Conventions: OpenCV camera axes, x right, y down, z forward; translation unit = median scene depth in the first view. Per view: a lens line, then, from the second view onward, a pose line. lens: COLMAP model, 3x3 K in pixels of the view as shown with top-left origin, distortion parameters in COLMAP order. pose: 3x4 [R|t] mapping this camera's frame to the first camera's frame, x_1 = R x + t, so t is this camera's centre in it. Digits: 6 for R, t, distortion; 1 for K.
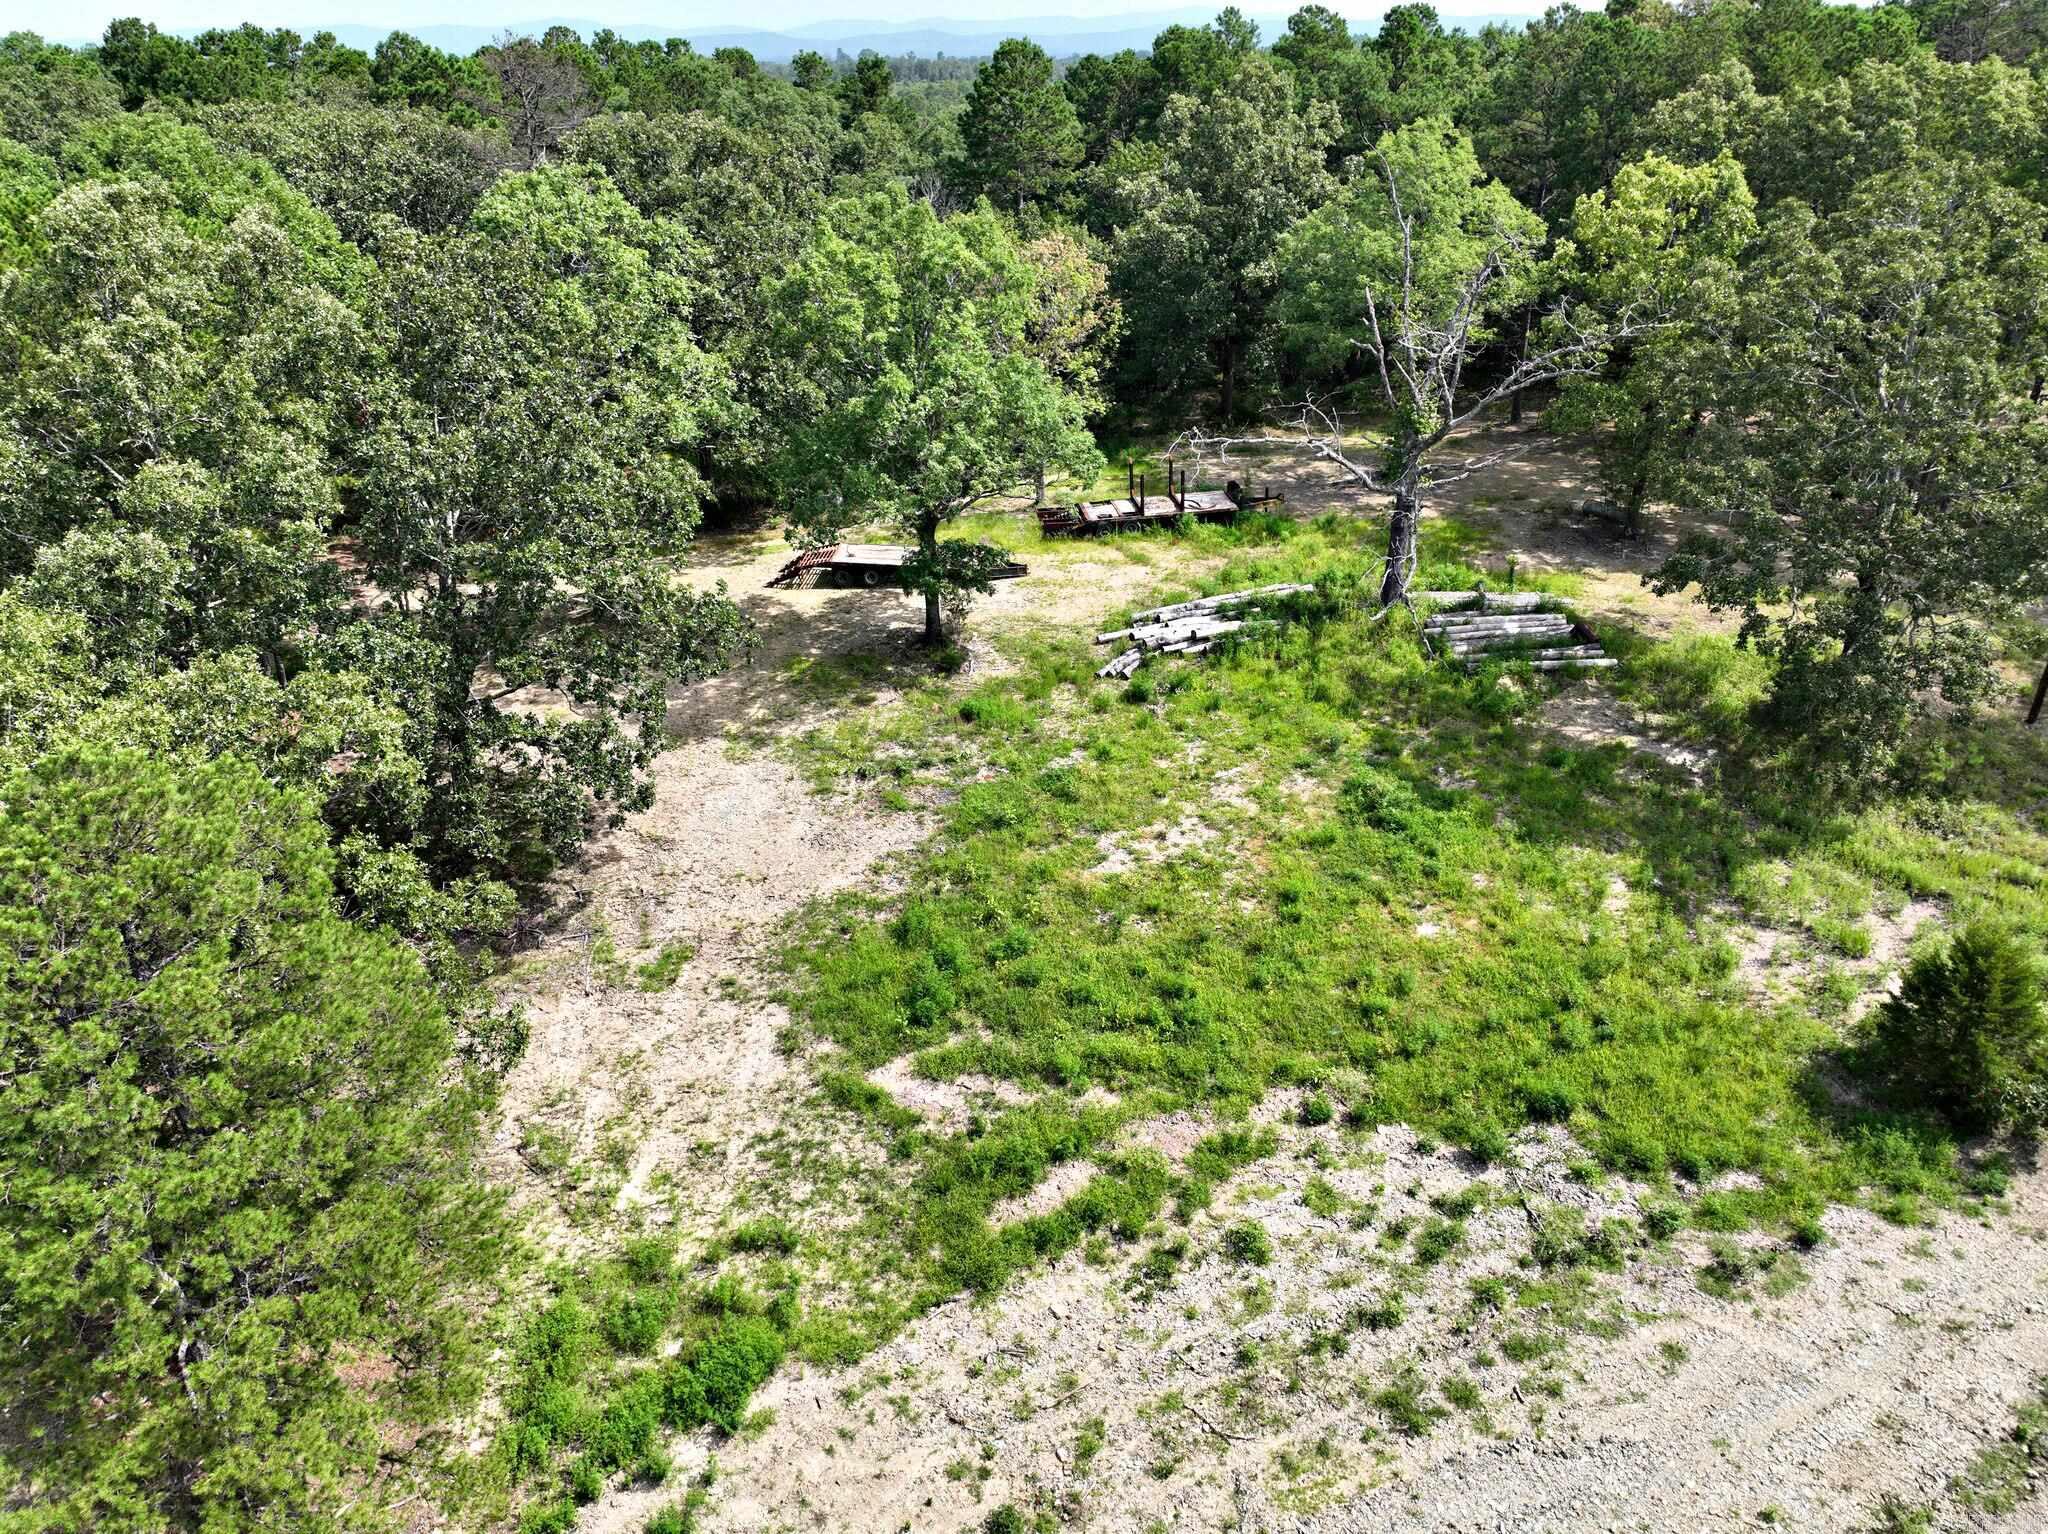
lens RADIAL K [[1440.3, 0, 1024.0], [0, 1440.3, 767.0], [0, 0, 1]] dist [-0.001791, 0.018013]
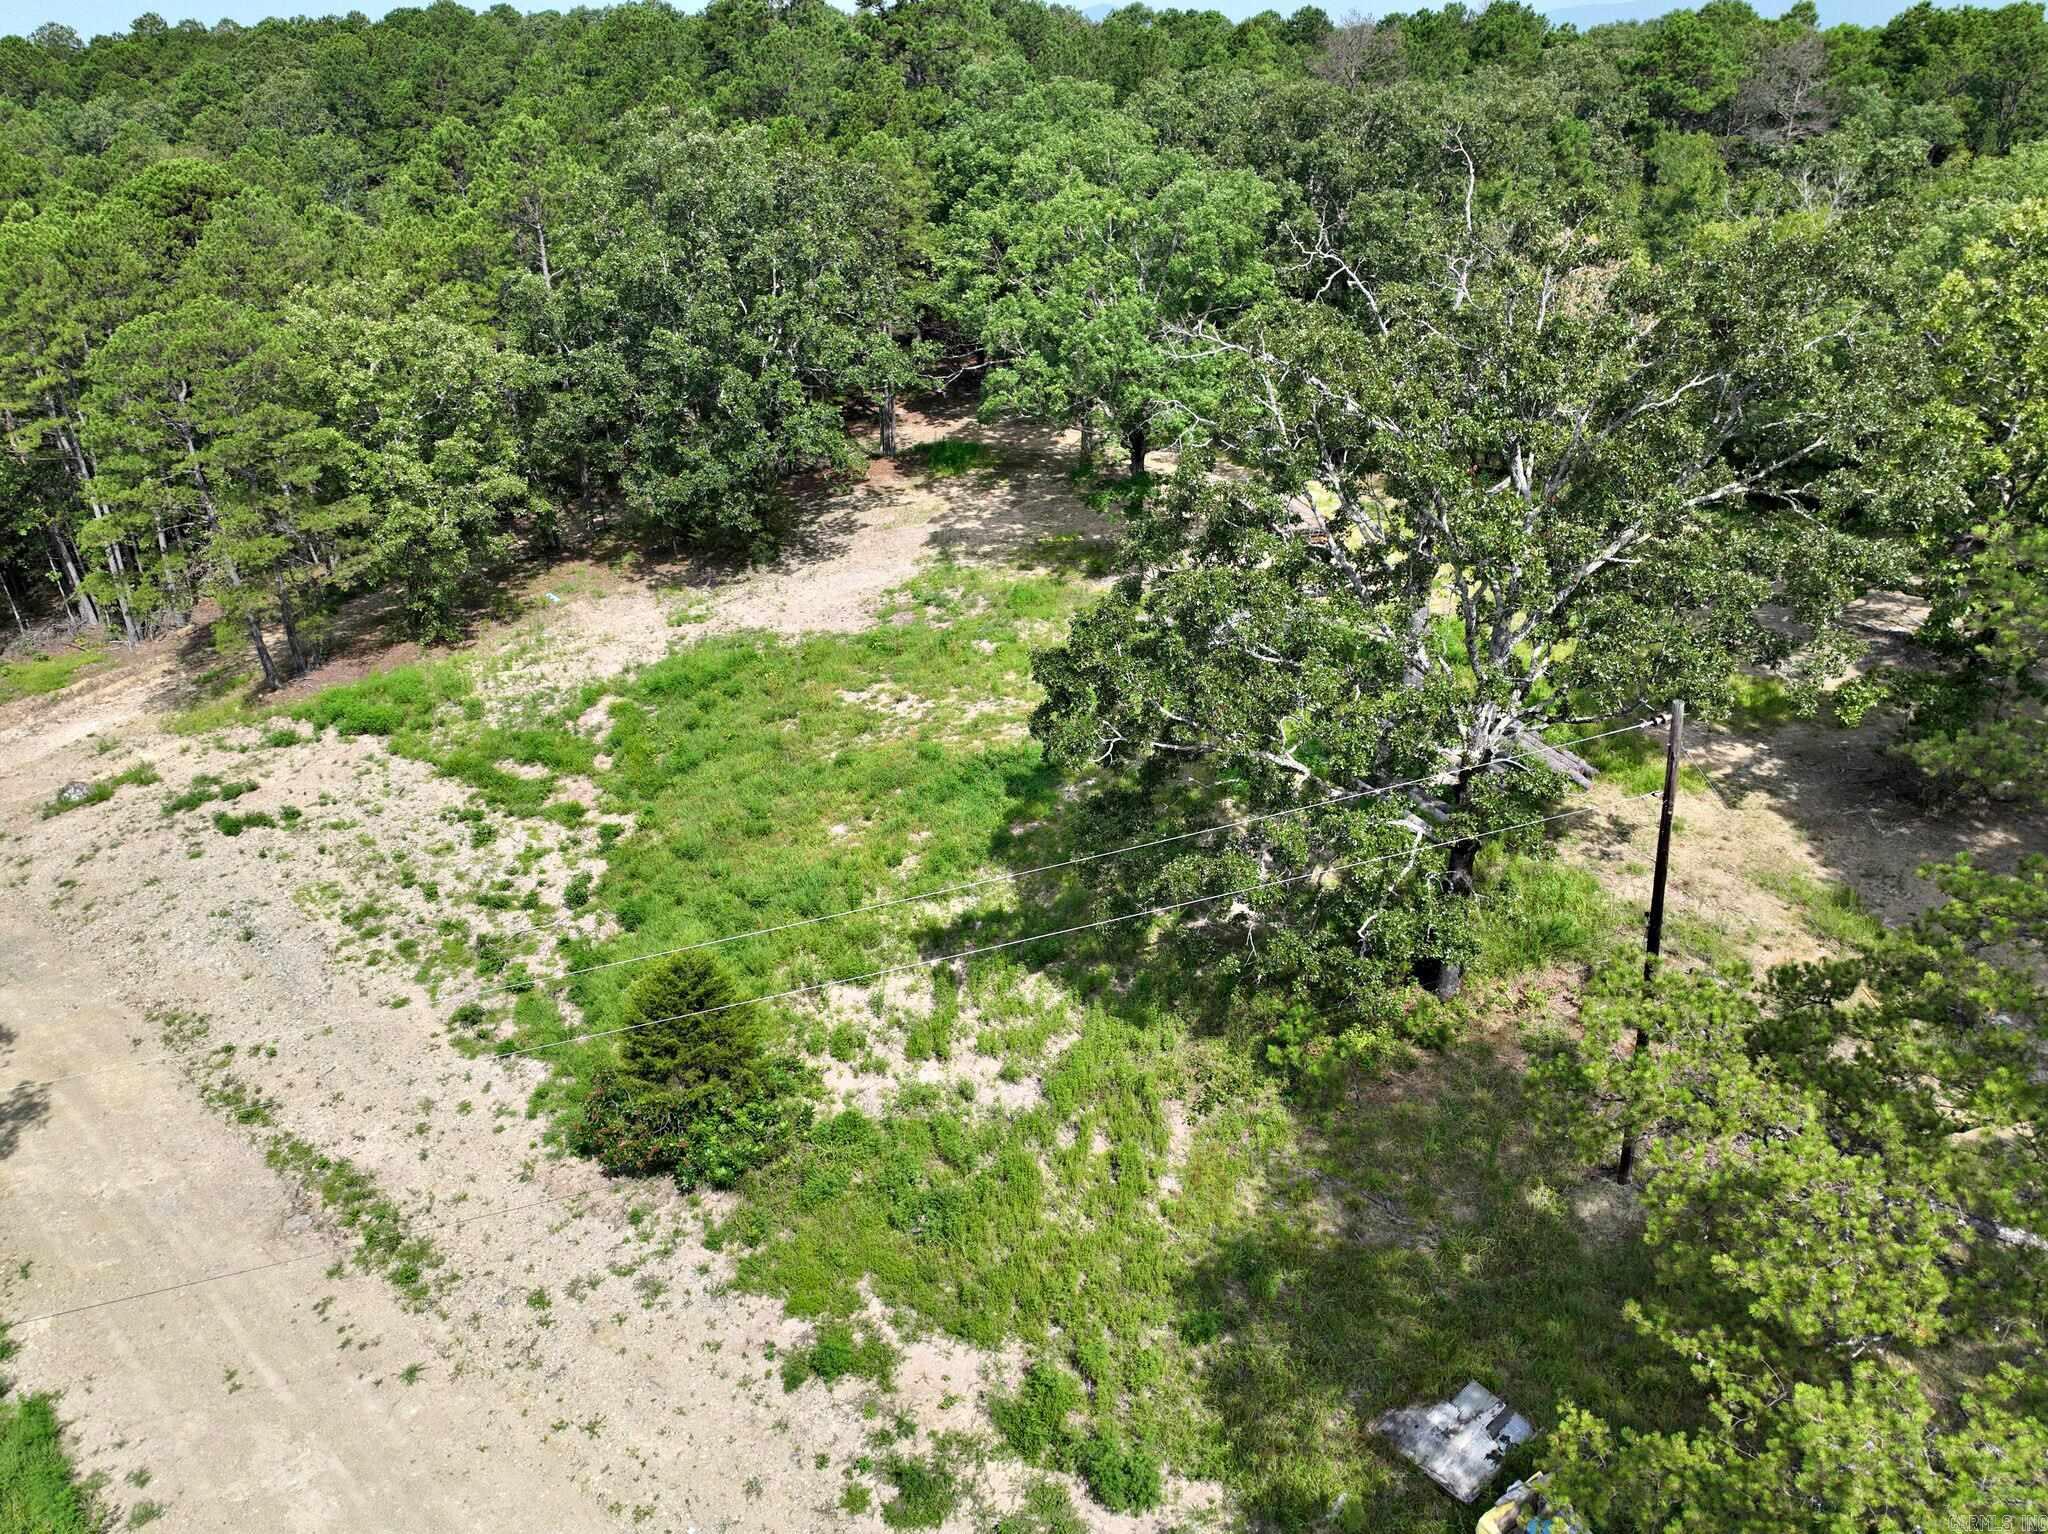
lens RADIAL K [[1440.3, 0, 1024.0], [0, 1440.3, 767.0], [0, 0, 1]] dist [-0.001791, 0.018013]
pose [[0.359606, 0.423038, -0.831699, 1.578024], [-0.406938, 0.873197, 0.268196, -0.363334], [0.839693, 0.242005, 0.486157, 0.726567]]
